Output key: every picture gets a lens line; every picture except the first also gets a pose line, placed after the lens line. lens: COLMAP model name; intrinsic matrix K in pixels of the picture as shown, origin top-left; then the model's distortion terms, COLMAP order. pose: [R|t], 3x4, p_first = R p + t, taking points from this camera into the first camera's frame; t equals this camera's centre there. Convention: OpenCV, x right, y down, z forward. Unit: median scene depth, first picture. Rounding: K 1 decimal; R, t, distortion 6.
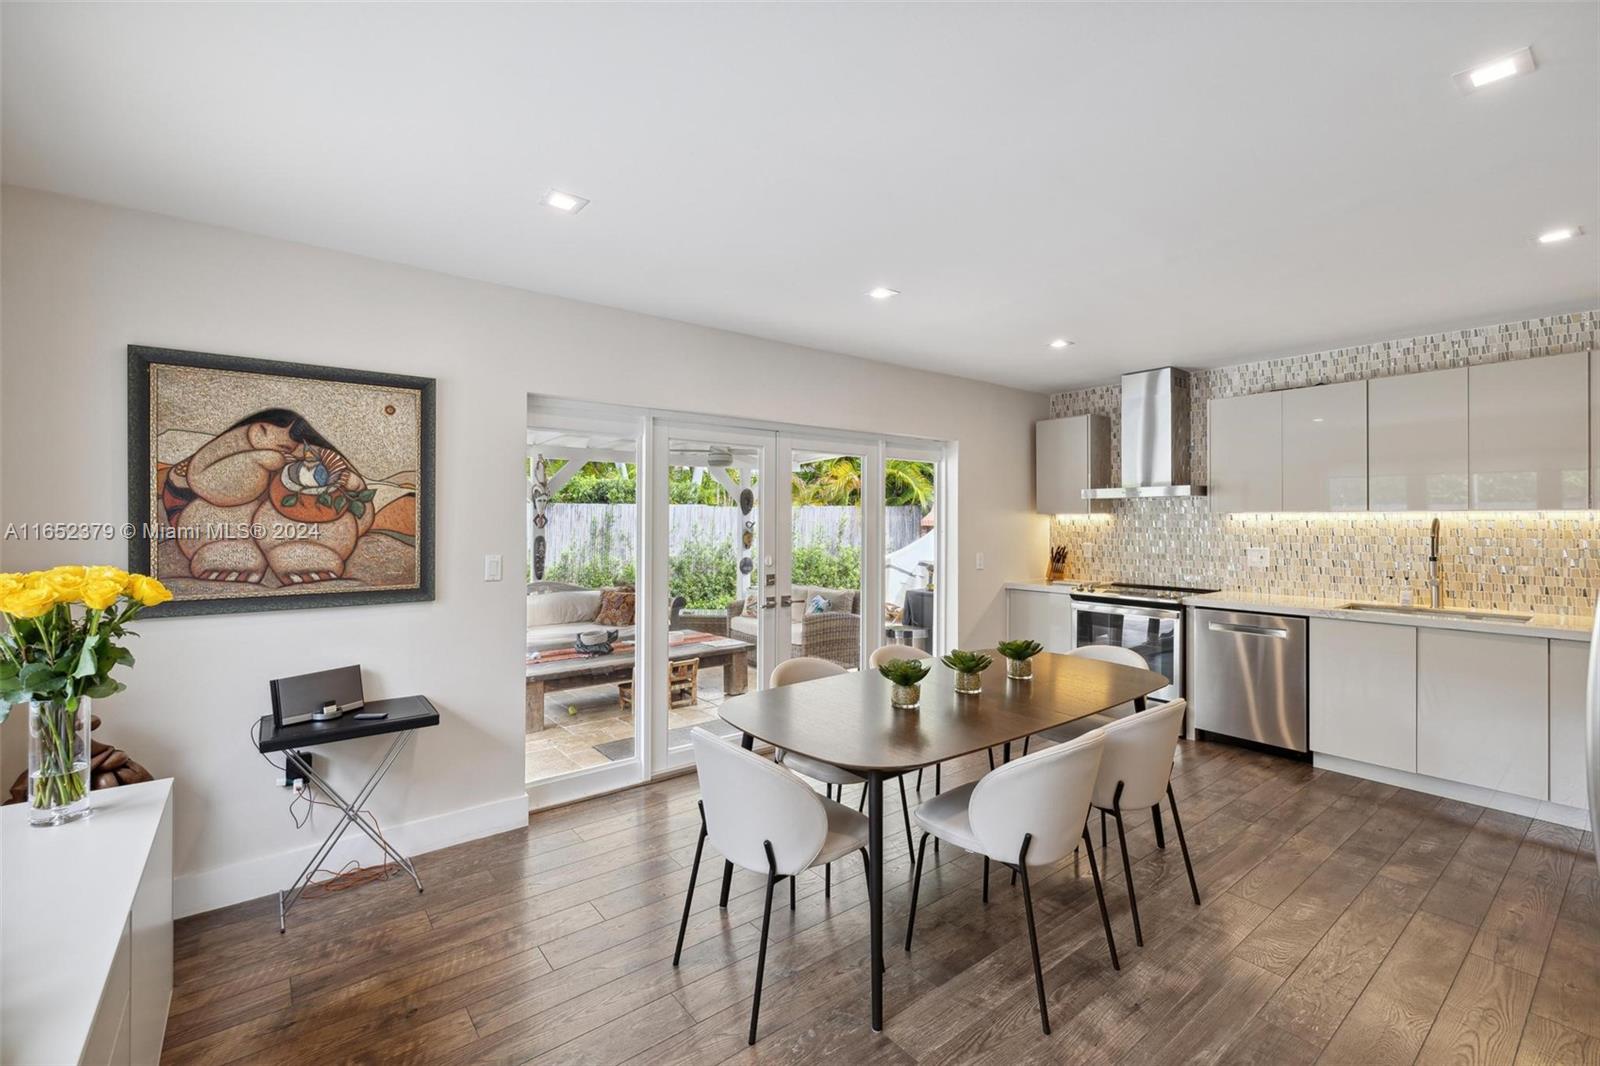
lens RADIAL K [[679.3, 0, 780.6], [0, 679.3, 520.0], [0, 0, 1]] dist [0.004064, 0.000551]
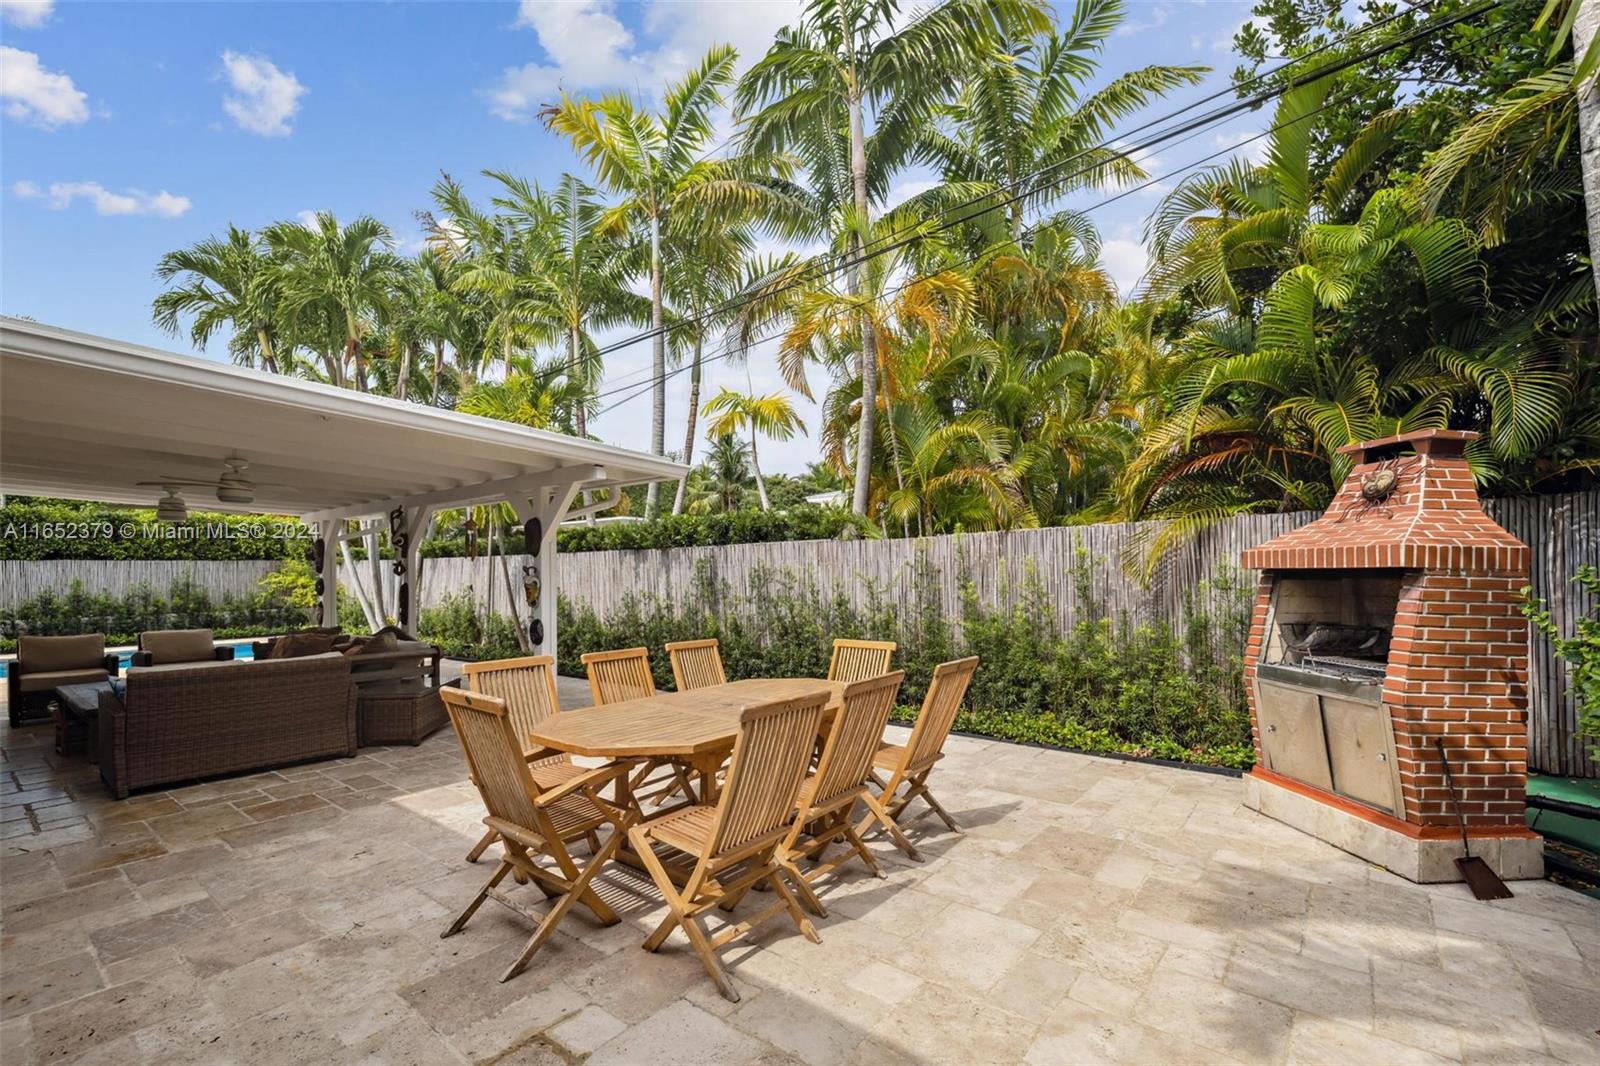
lens RADIAL K [[695.8, 0, 799.3], [0, 695.8, 575.2], [0, 0, 1]] dist [0.001180, -0.000264]
pose [[0.251223, 0.000996, -0.967929, 1.337661], [0.011354, 0.999928, 0.003976, 0.022516], [0.967863, -0.011988, 0.251193, 2.101991]]
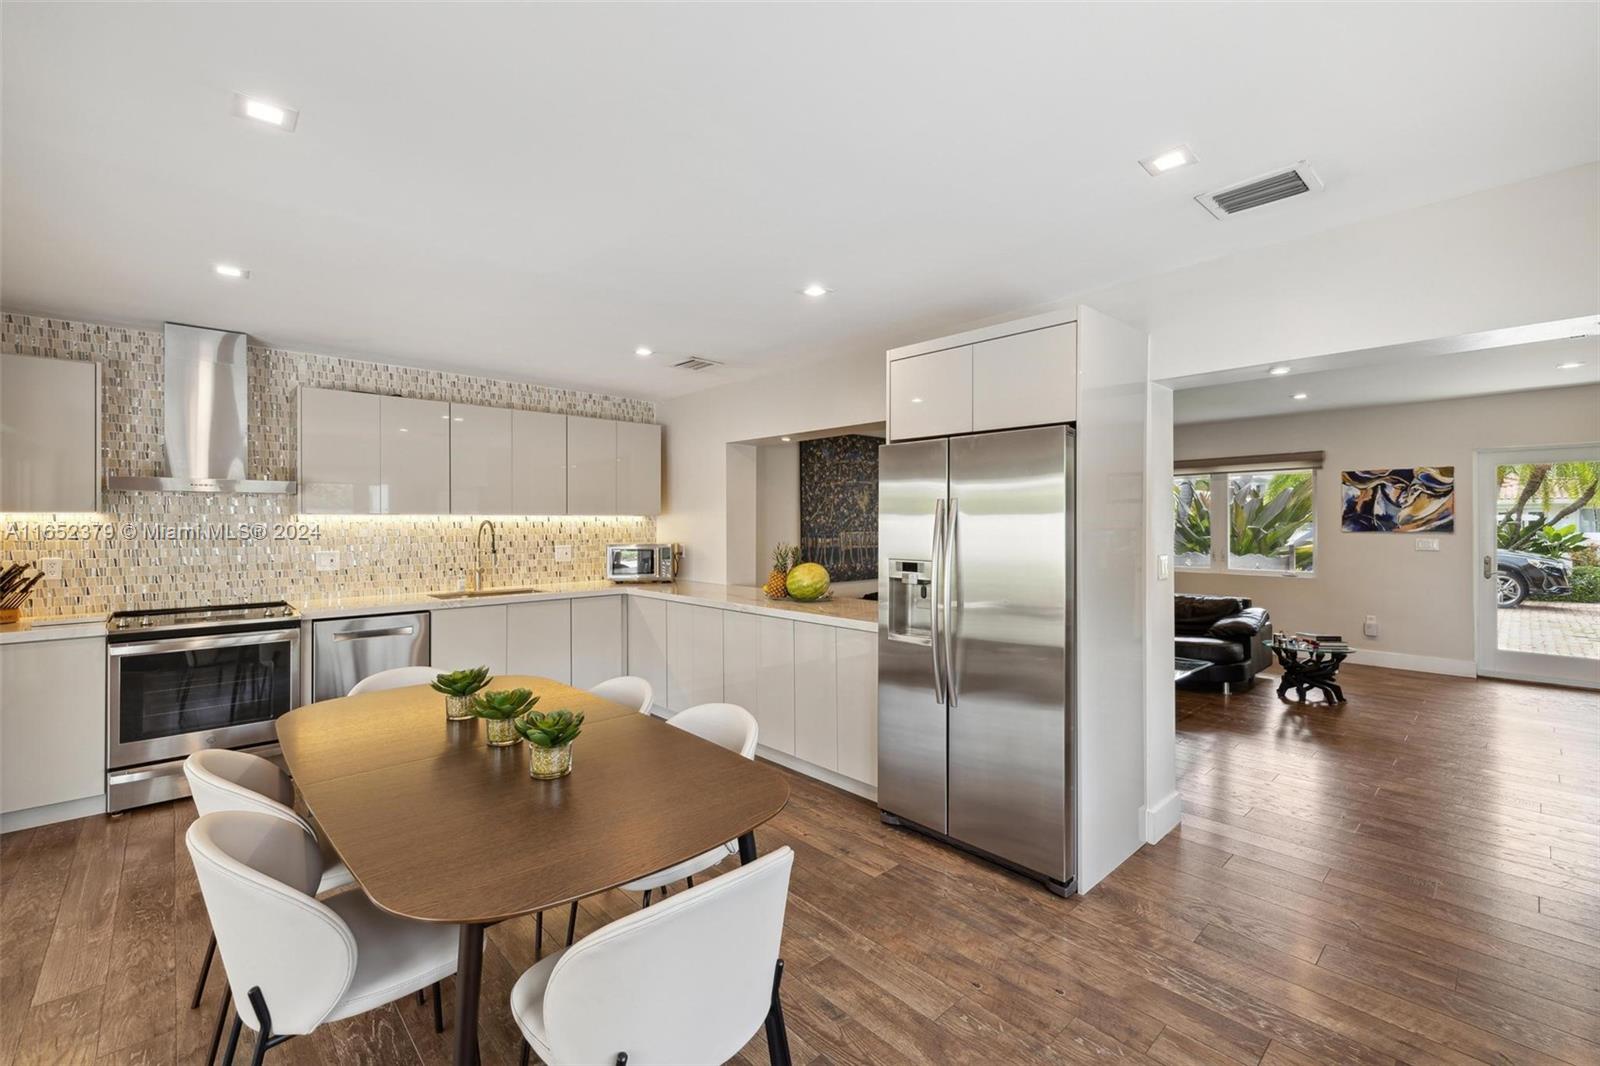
lens RADIAL K [[687.5, 0, 790.4], [0, 687.5, 518.8], [0, 0, 1]] dist [0.000766, 0.000086]
pose [[-0.089923, 0.004842, 0.995937, -0.291082], [0.000036, 0.999988, -0.004858, 0.000513], [-0.995949, -0.000401, -0.089922, 0.405530]]
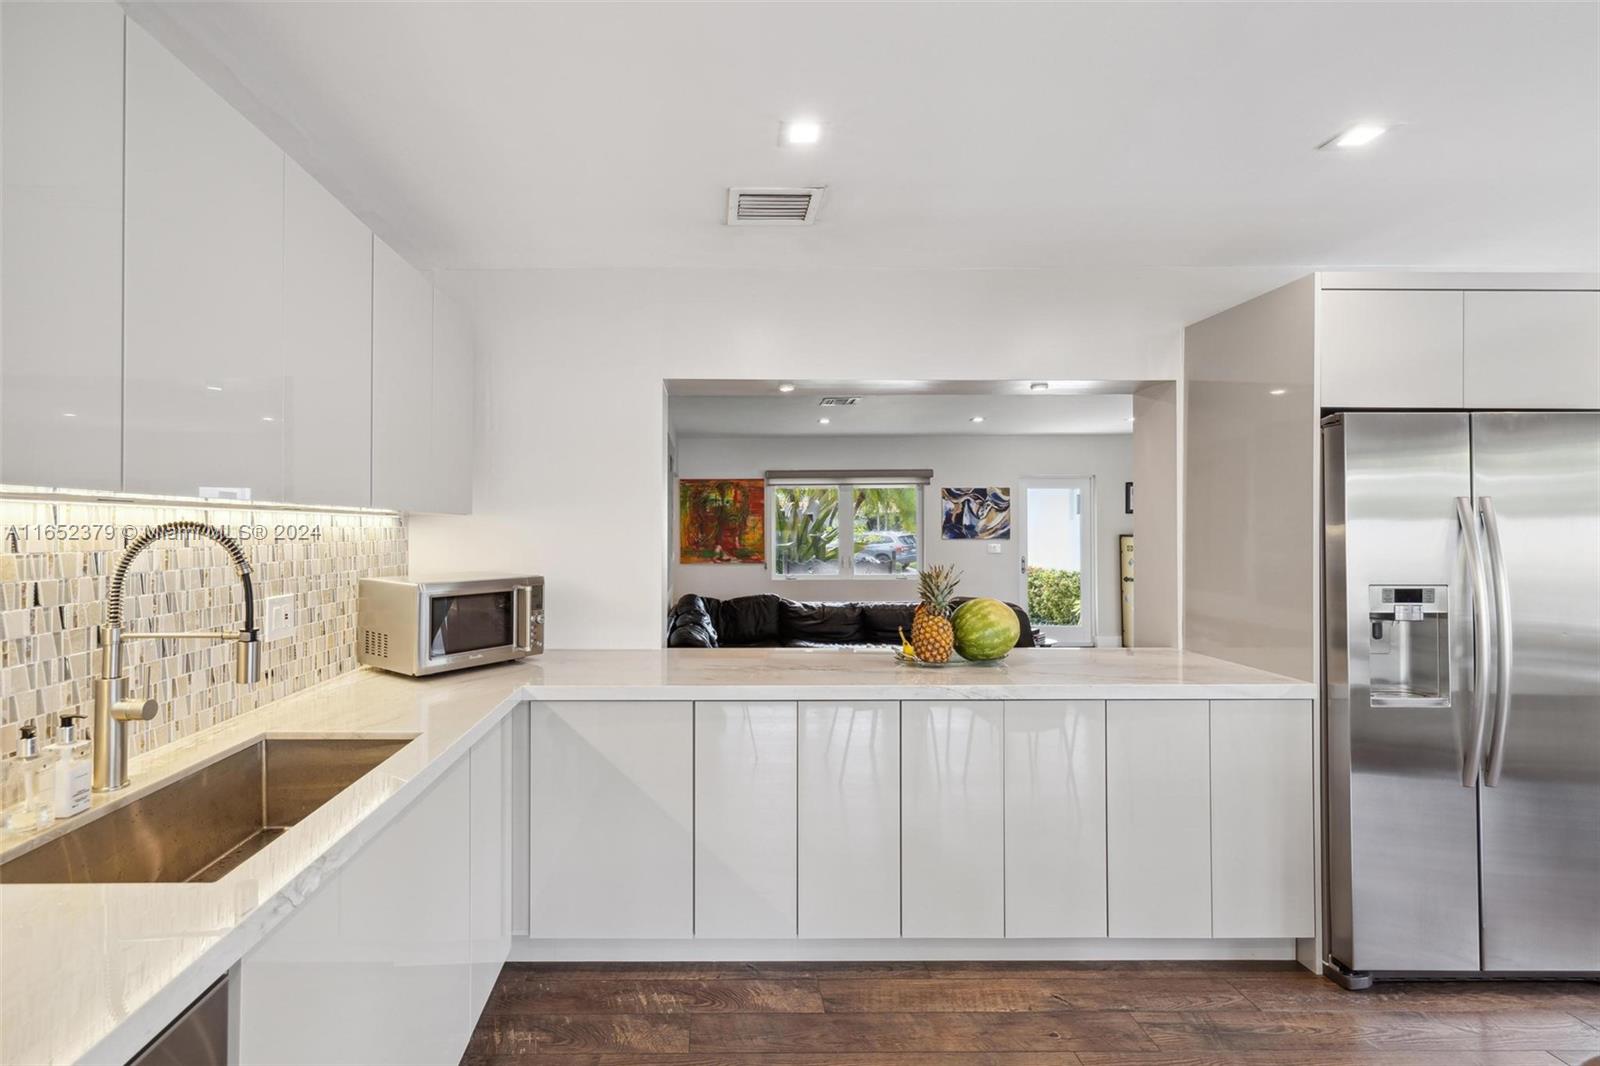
lens RADIAL K [[713.0, 0, 712.6], [0, 713.0, 523.1], [0, 0, 1]] dist [0.001202, 0.000166]
pose [[-0.801154, 0.006733, 0.598420, 0.387238], [-0.000173, 0.999934, -0.011482, 0.001693], [-0.598458, -0.009303, -0.801100, 0.842069]]
